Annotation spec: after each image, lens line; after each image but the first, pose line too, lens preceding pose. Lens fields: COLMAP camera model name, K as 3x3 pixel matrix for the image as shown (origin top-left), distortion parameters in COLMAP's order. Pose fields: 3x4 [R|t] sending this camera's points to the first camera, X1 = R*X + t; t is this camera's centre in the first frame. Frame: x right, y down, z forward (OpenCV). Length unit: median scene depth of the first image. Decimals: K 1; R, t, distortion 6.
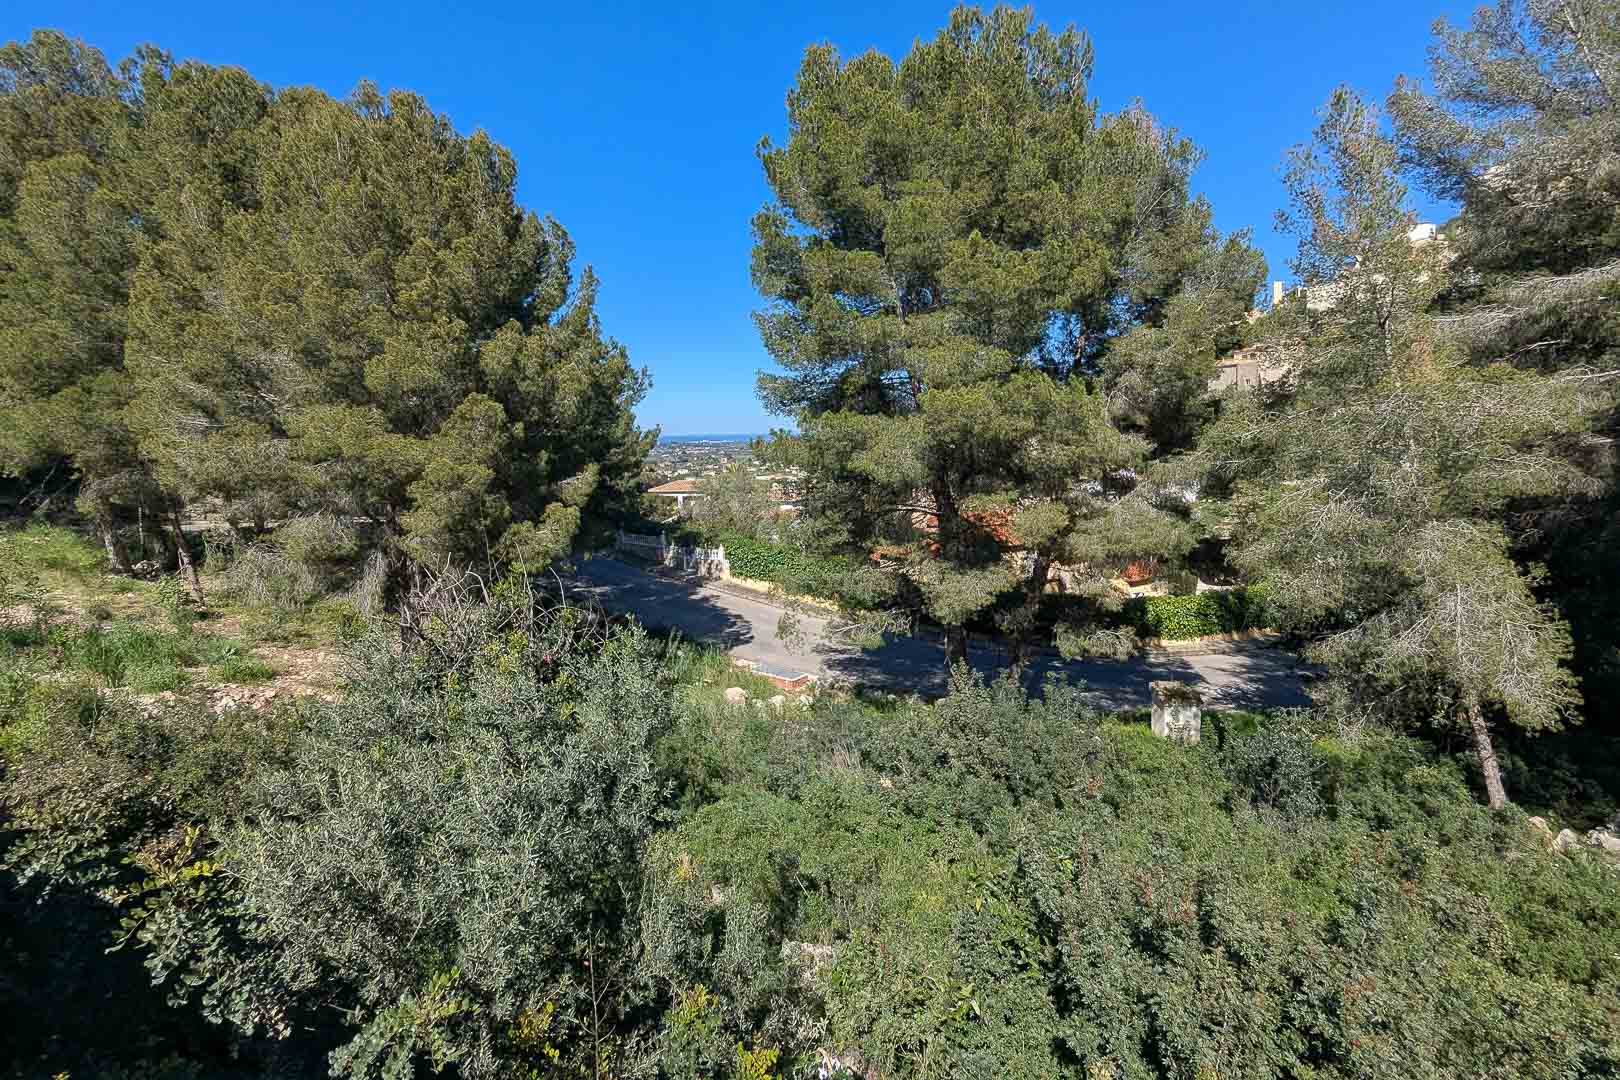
lens RADIAL K [[787.3, 0, 802.2], [0, 787.3, 456.7], [0, 0, 1]] dist [0.005023, 0.001981]
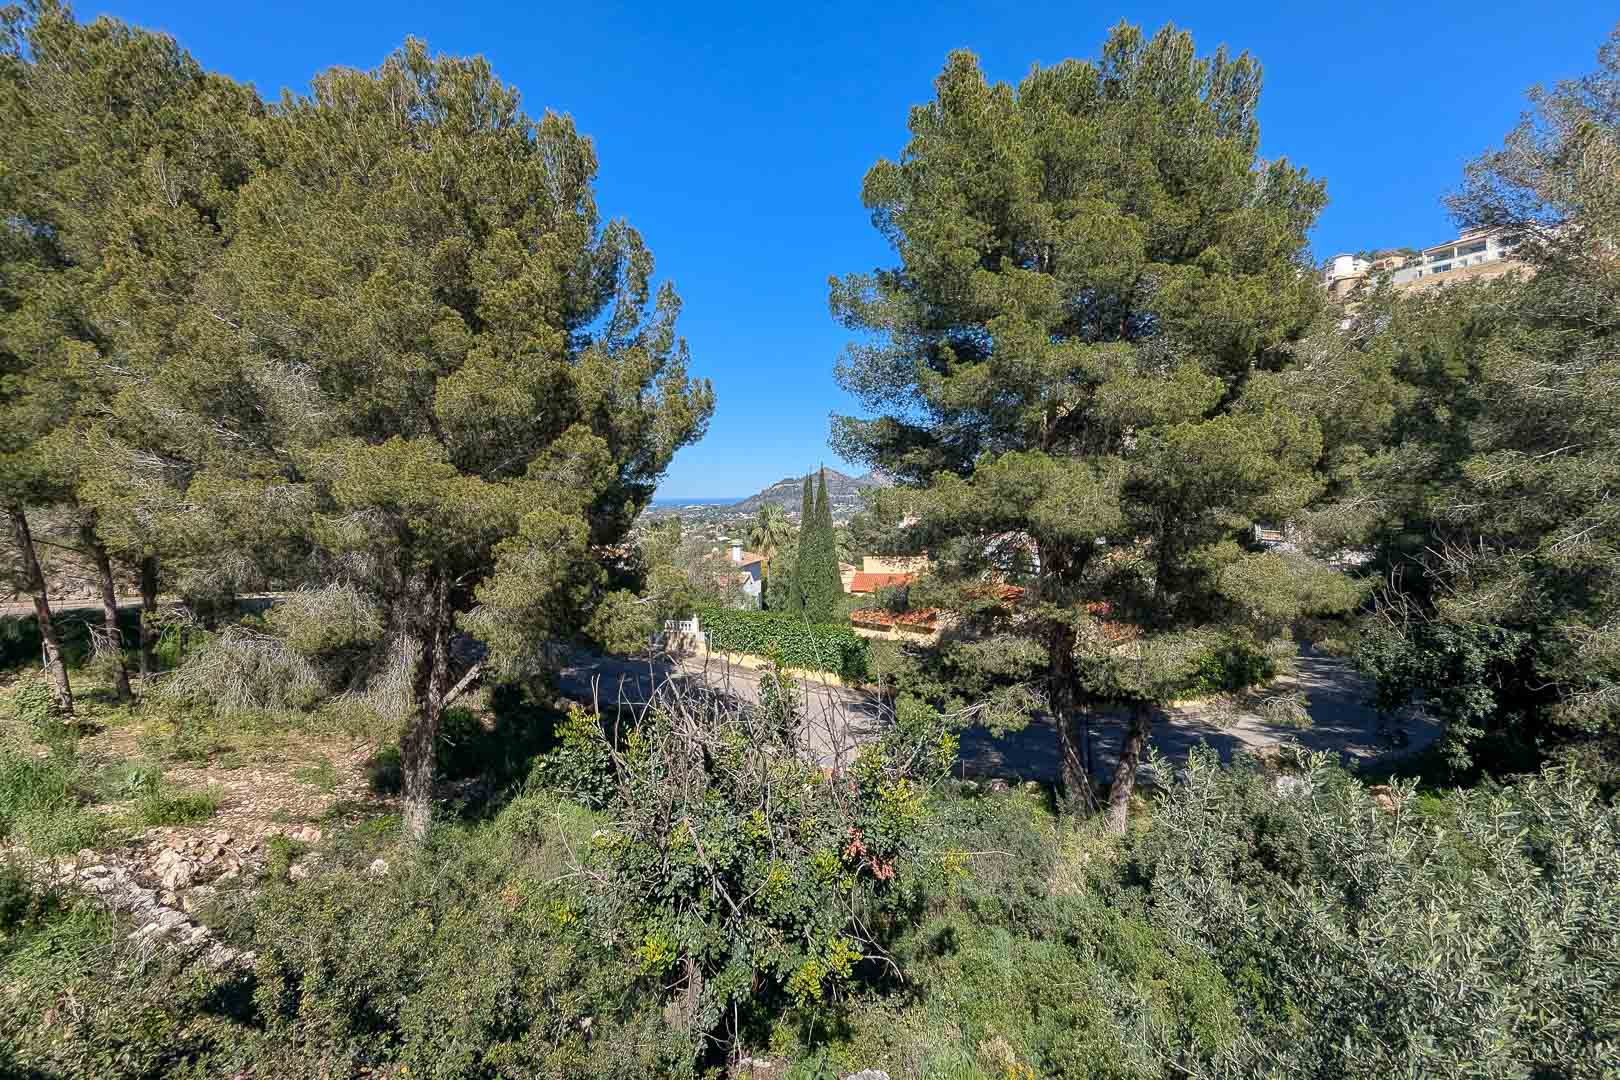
lens RADIAL K [[787.3, 0, 802.2], [0, 787.3, 456.7], [0, 0, 1]] dist [0.005023, 0.001981]
pose [[0.984807, 0.008309, 0.173453, -0.295472], [0.006369, 0.996454, -0.083892, 0.016518], [-0.173535, 0.083722, 0.981263, 0.175897]]
